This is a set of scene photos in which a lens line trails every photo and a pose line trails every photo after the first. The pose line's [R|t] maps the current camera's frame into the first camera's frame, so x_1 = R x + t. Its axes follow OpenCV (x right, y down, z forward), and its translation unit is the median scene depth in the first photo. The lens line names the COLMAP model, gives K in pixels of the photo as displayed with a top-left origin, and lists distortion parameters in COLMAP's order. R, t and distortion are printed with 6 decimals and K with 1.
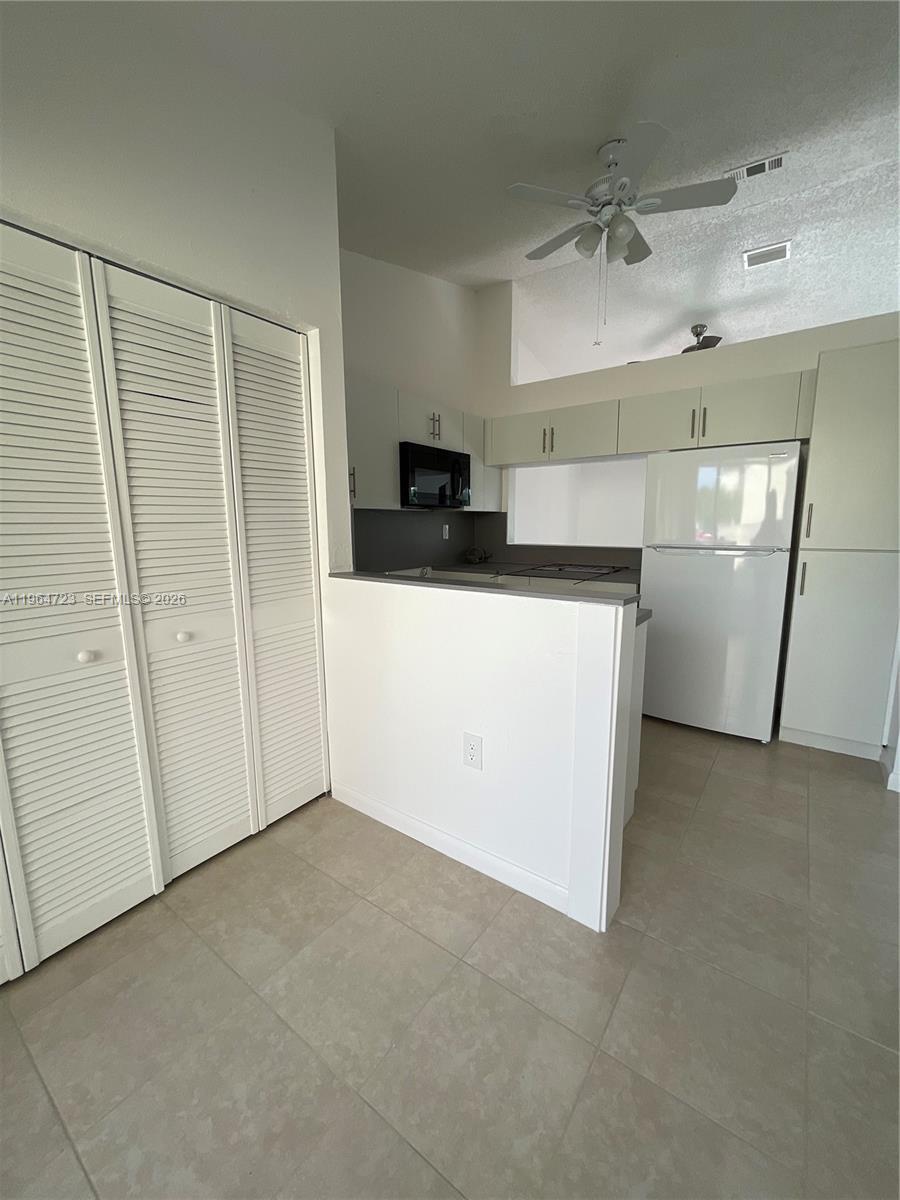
lens RADIAL K [[484.2, 0, 453.5], [0, 484.2, 598.5], [0, 0, 1]] dist [-0.001158, 0.000527]
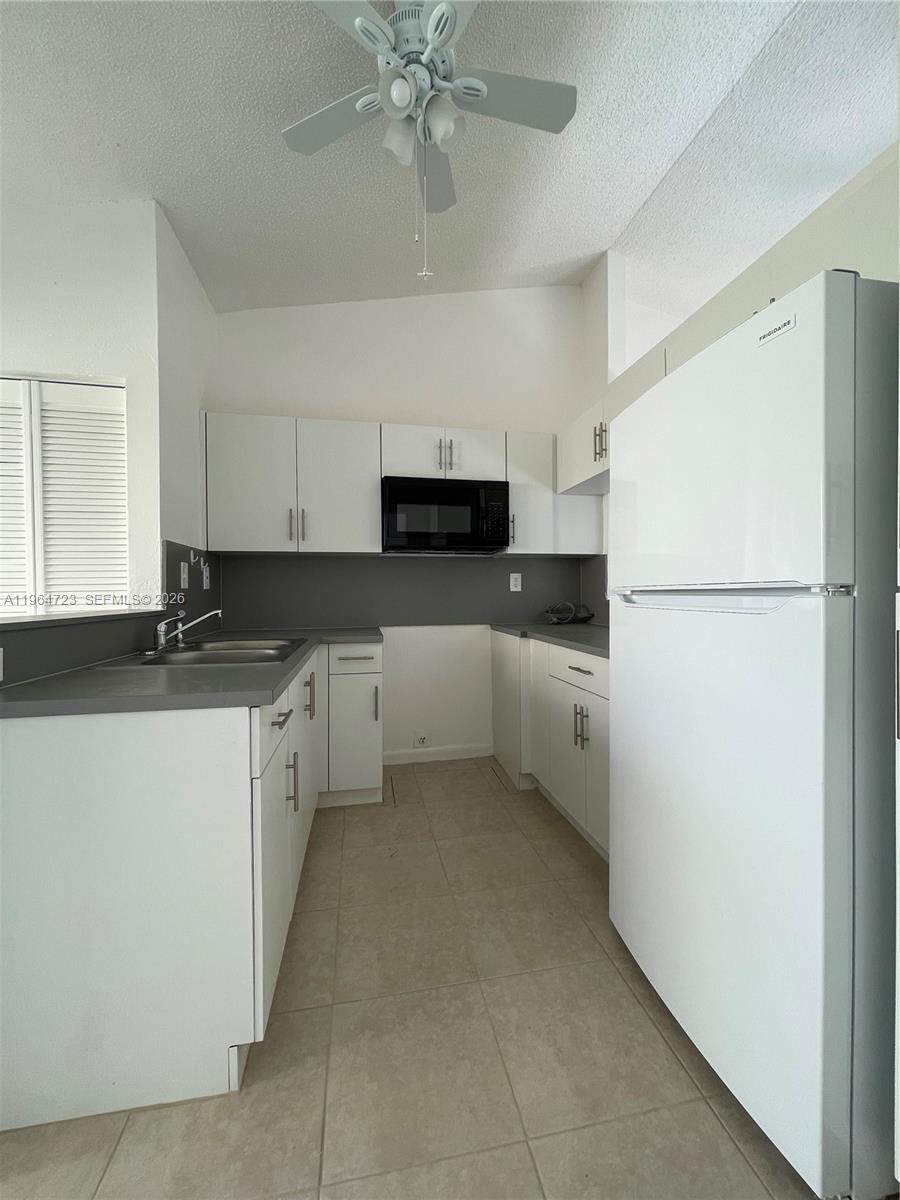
lens RADIAL K [[484.2, 0, 453.5], [0, 484.2, 598.5], [0, 0, 1]] dist [-0.001158, 0.000527]
pose [[0.728341, 0.003369, -0.685207, 0.568999], [-0.102296, 0.989316, -0.103871, -0.023921], [0.677536, 0.145748, 0.720904, 0.461654]]
